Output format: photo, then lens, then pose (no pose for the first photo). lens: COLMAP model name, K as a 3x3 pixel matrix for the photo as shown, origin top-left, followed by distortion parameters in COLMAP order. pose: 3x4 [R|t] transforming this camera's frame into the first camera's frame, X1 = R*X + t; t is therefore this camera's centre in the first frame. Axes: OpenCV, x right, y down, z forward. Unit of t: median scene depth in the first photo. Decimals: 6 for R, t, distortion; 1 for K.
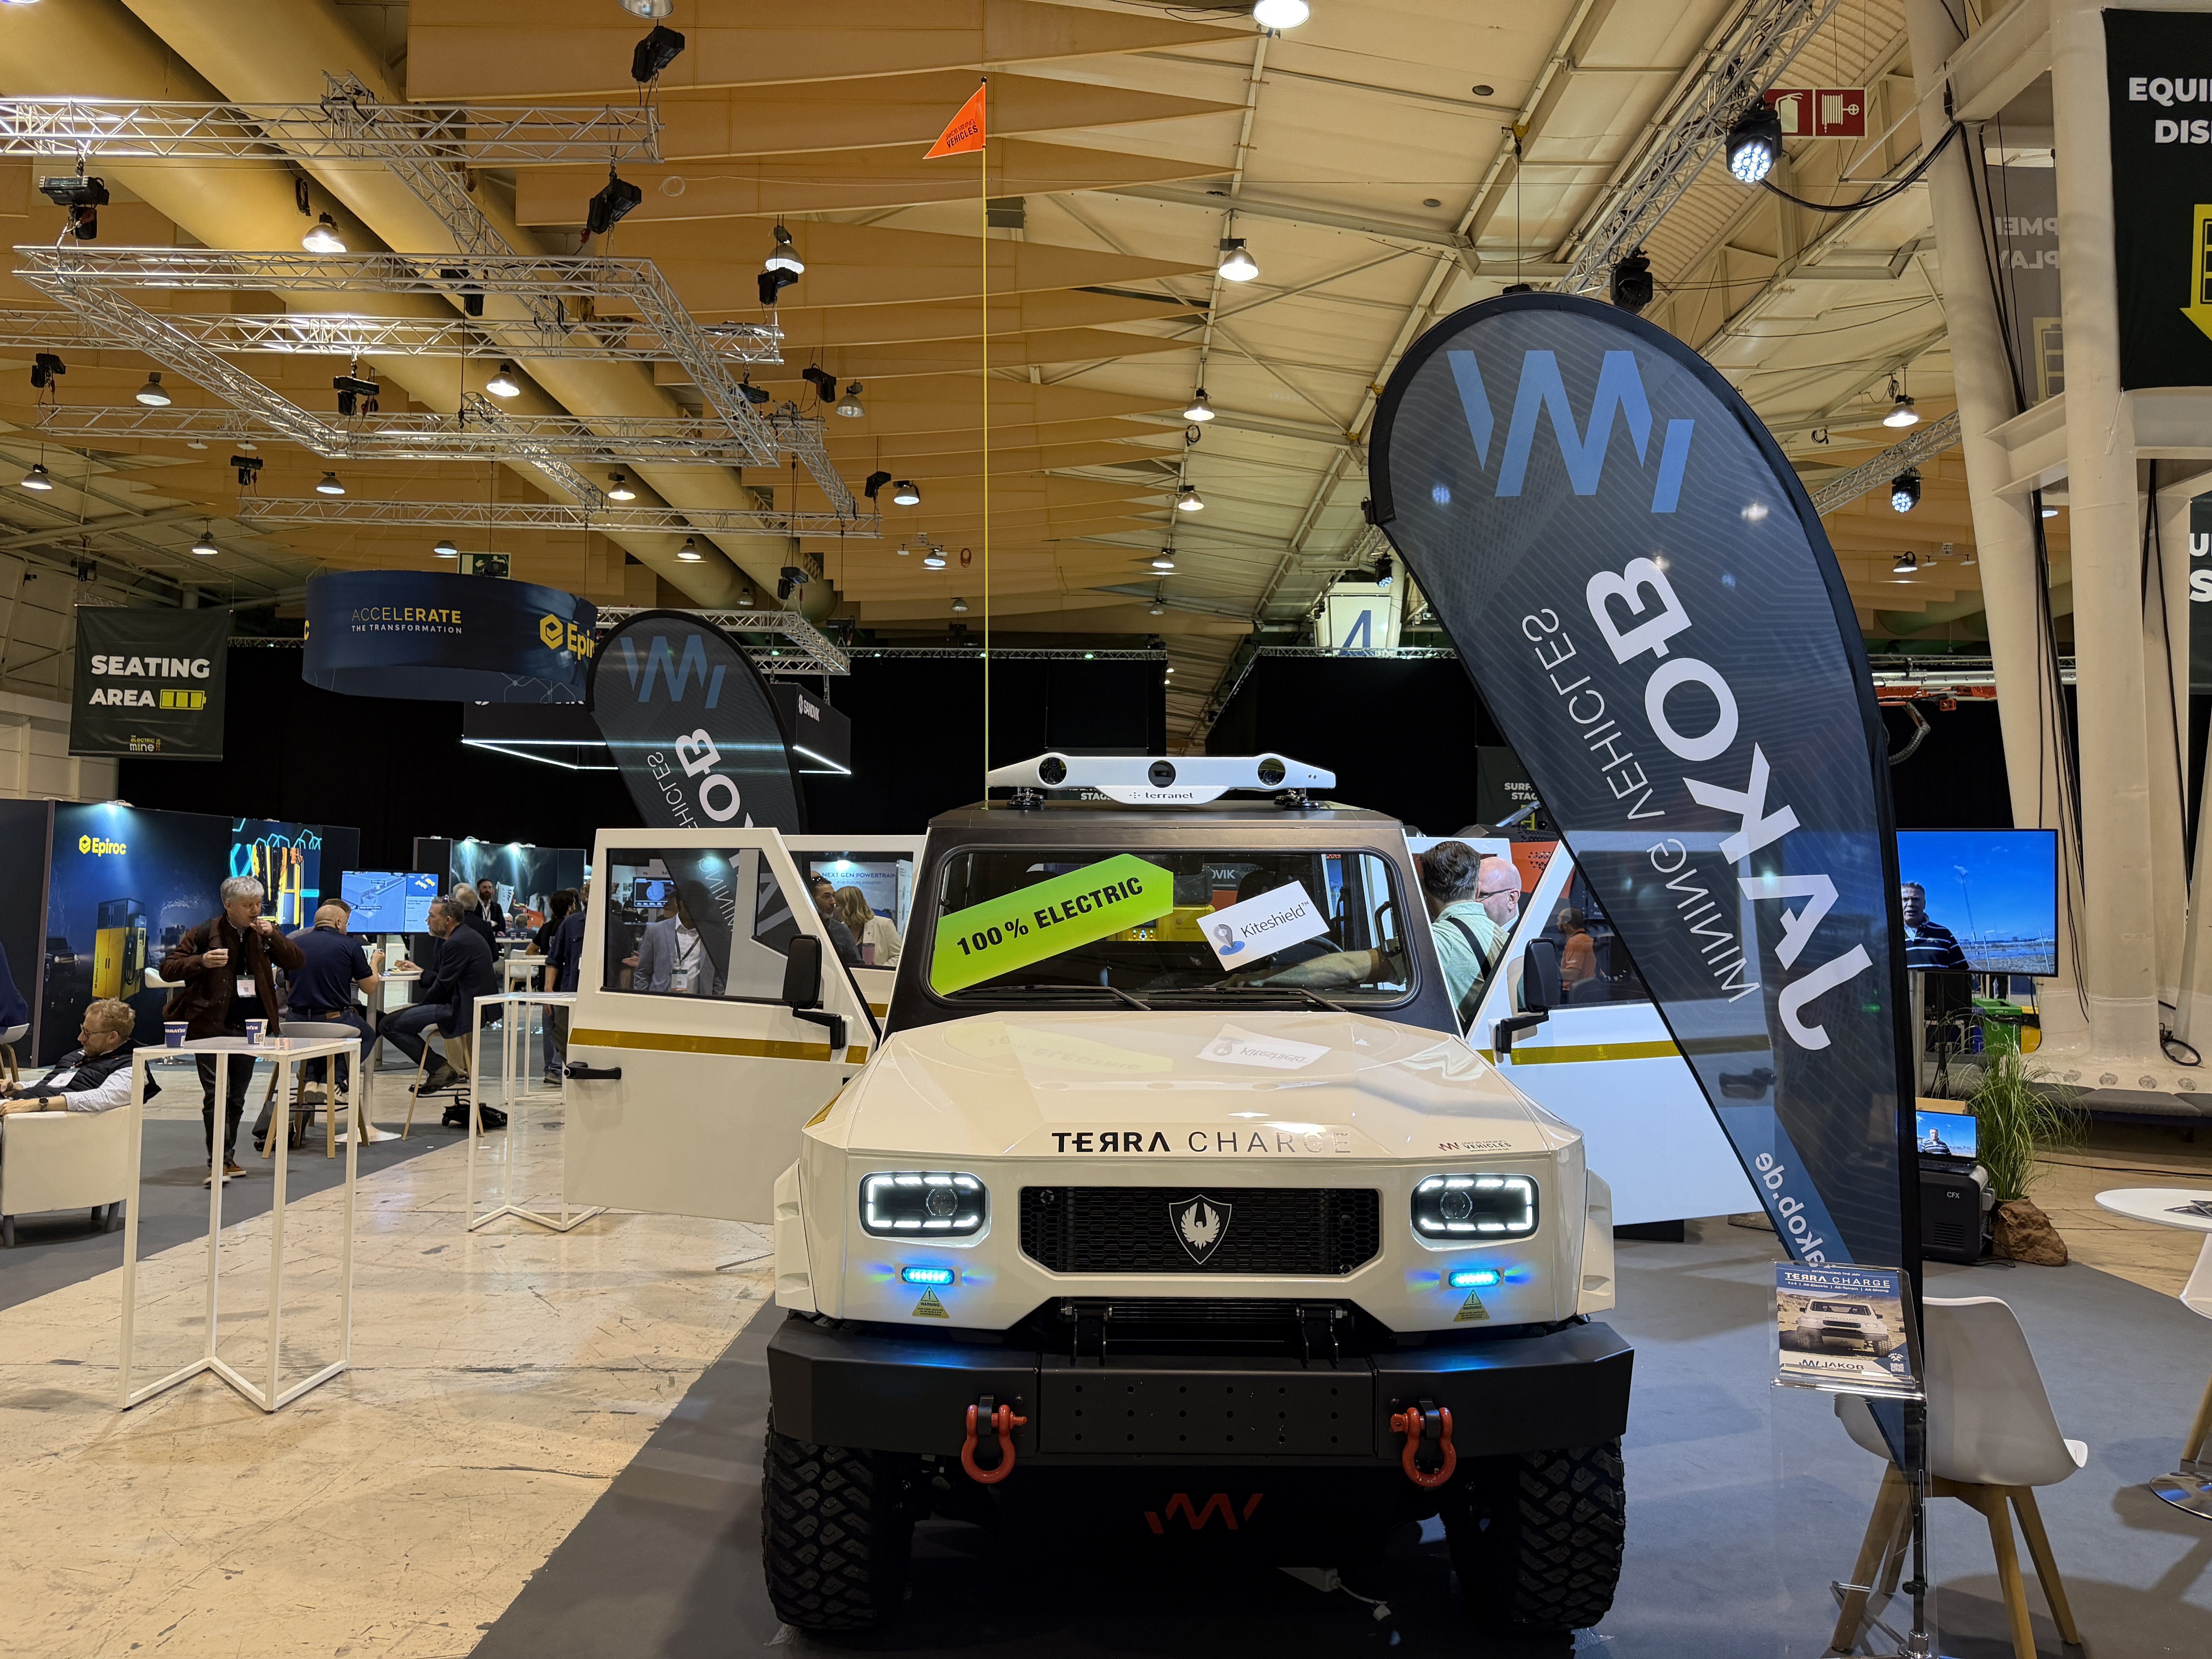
lens RADIAL K [[1575.5, 0, 1113.1], [0, 1575.5, 839.7], [0, 0, 1]] dist [0.039432, -0.052967]
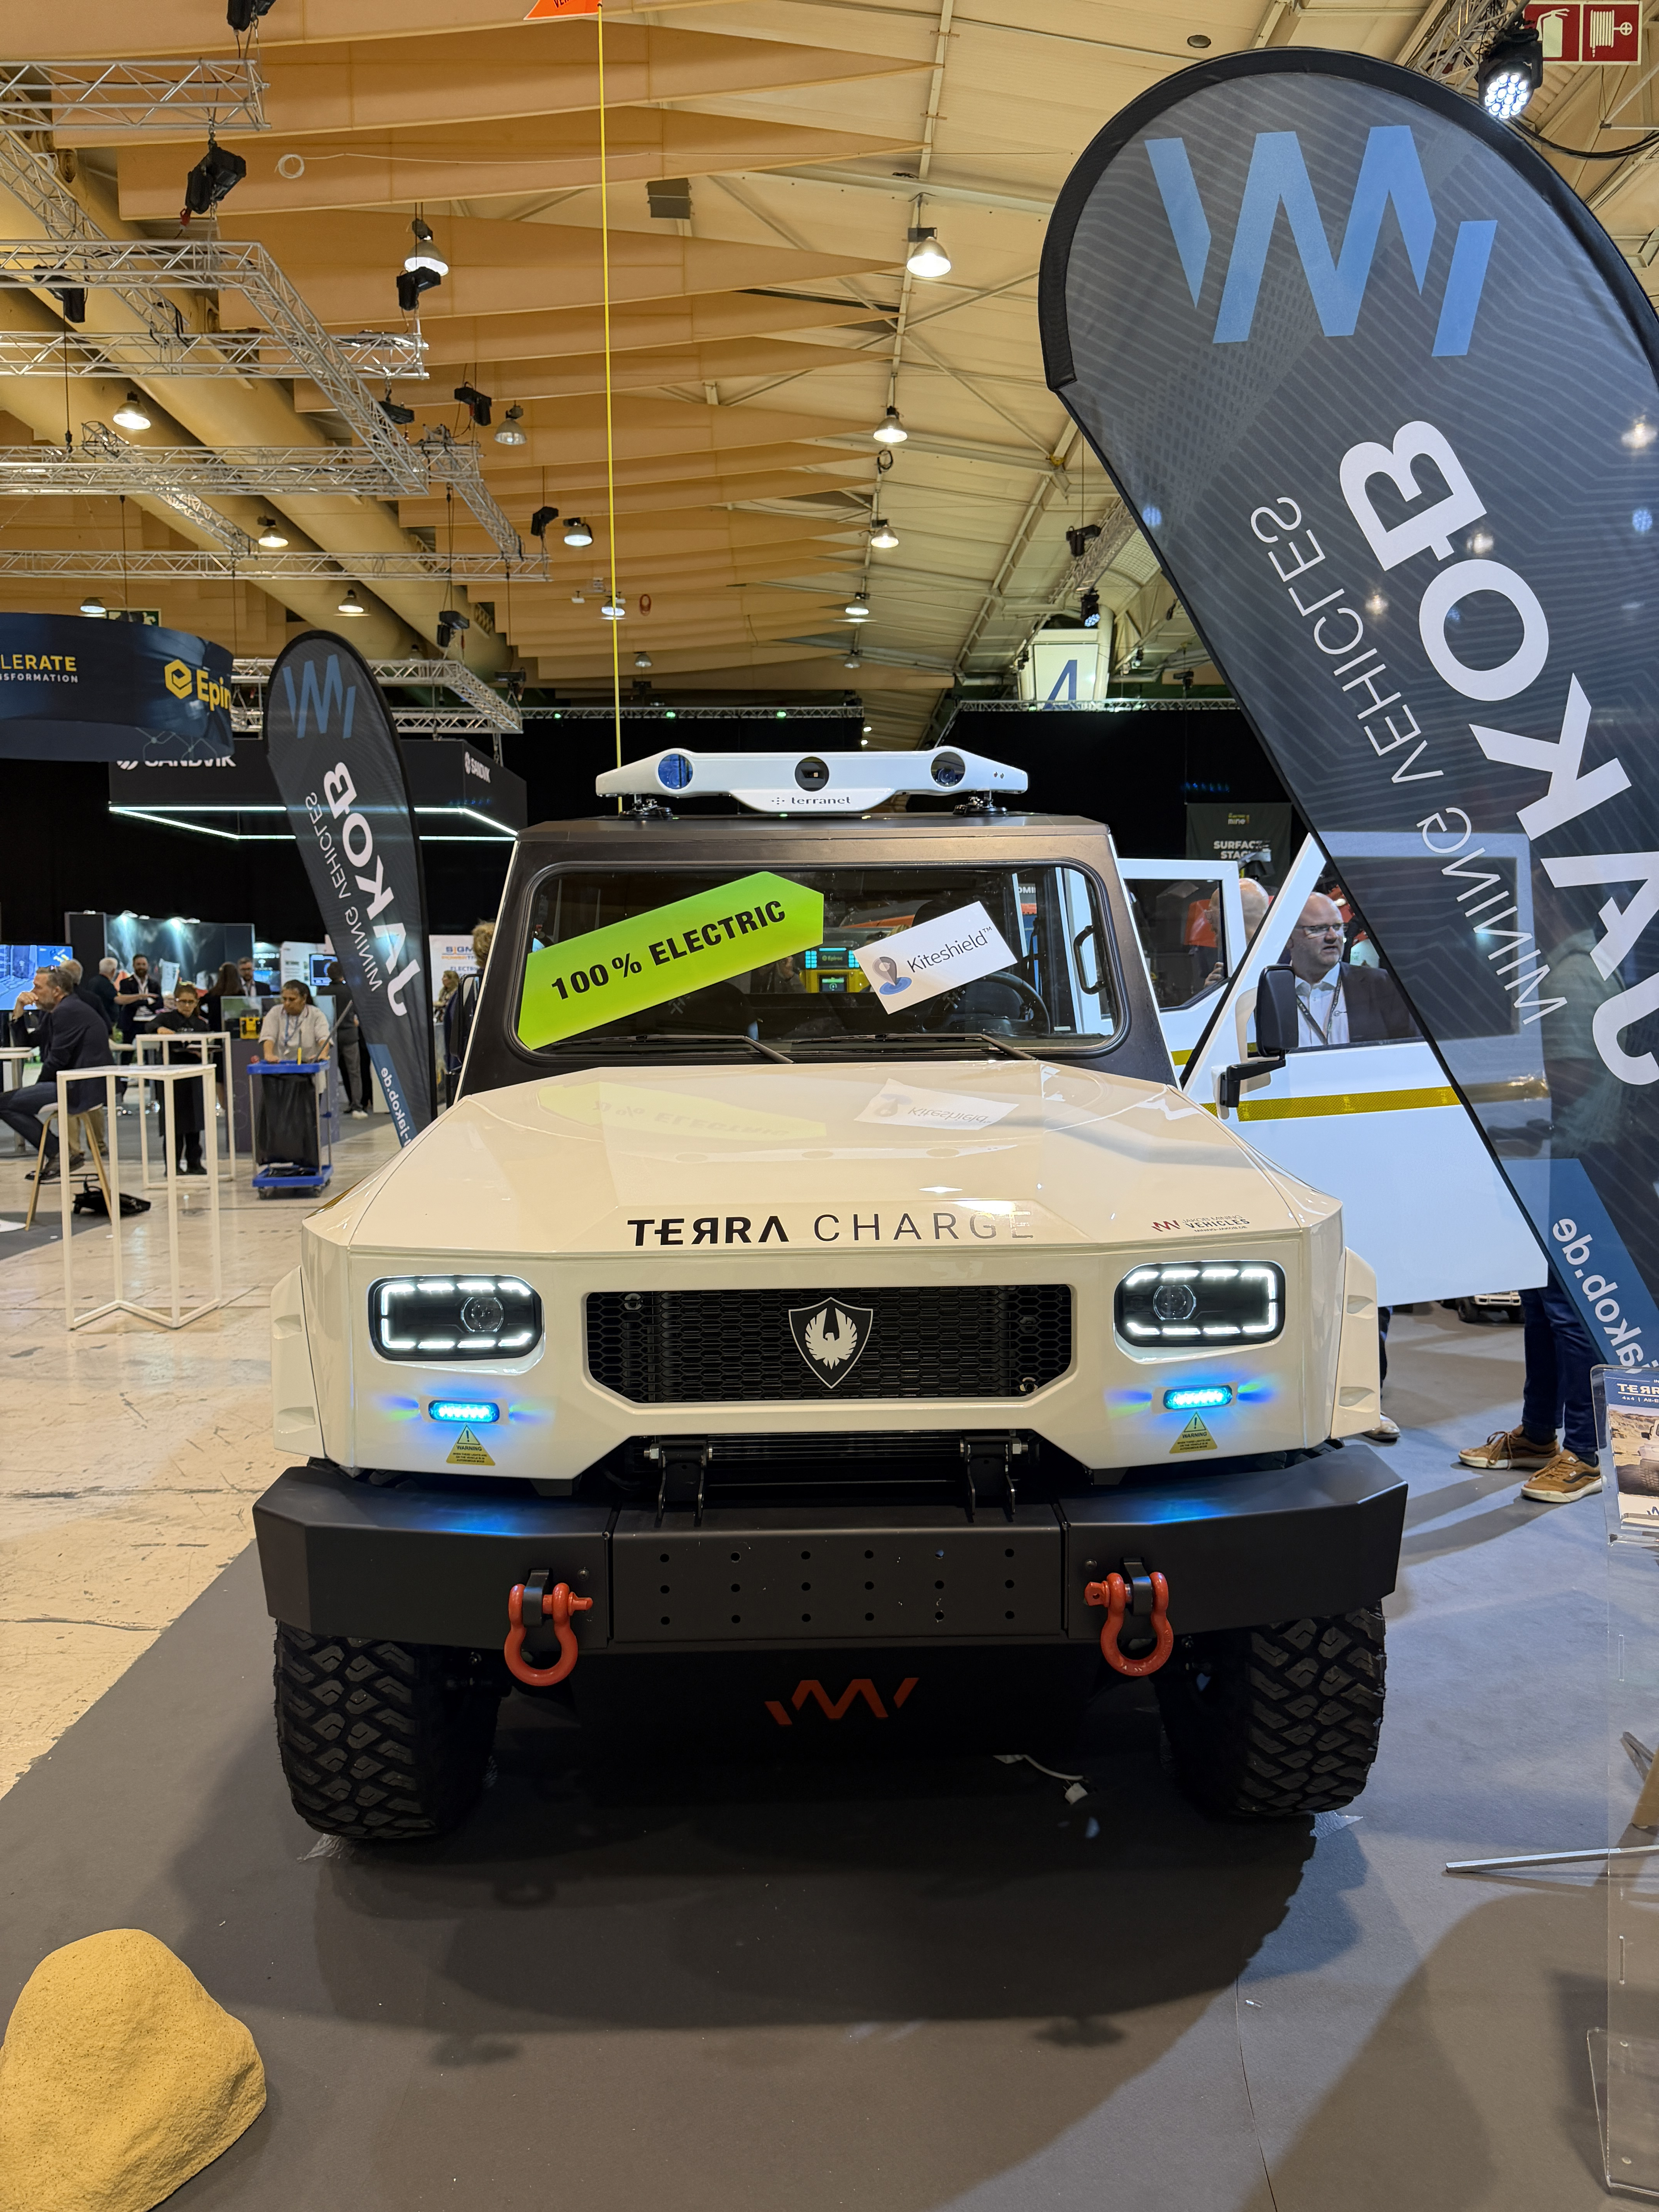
lens RADIAL K [[1575.5, 0, 830.6], [0, 1575.5, 1118.8], [0, 0, 1]] dist [0.039432, -0.052967]
pose [[0.999762, -0.021080, 0.005603, 0.033217], [0.020176, 0.991356, 0.129638, 0.028628], [-0.008287, -0.129494, 0.991546, 0.172646]]
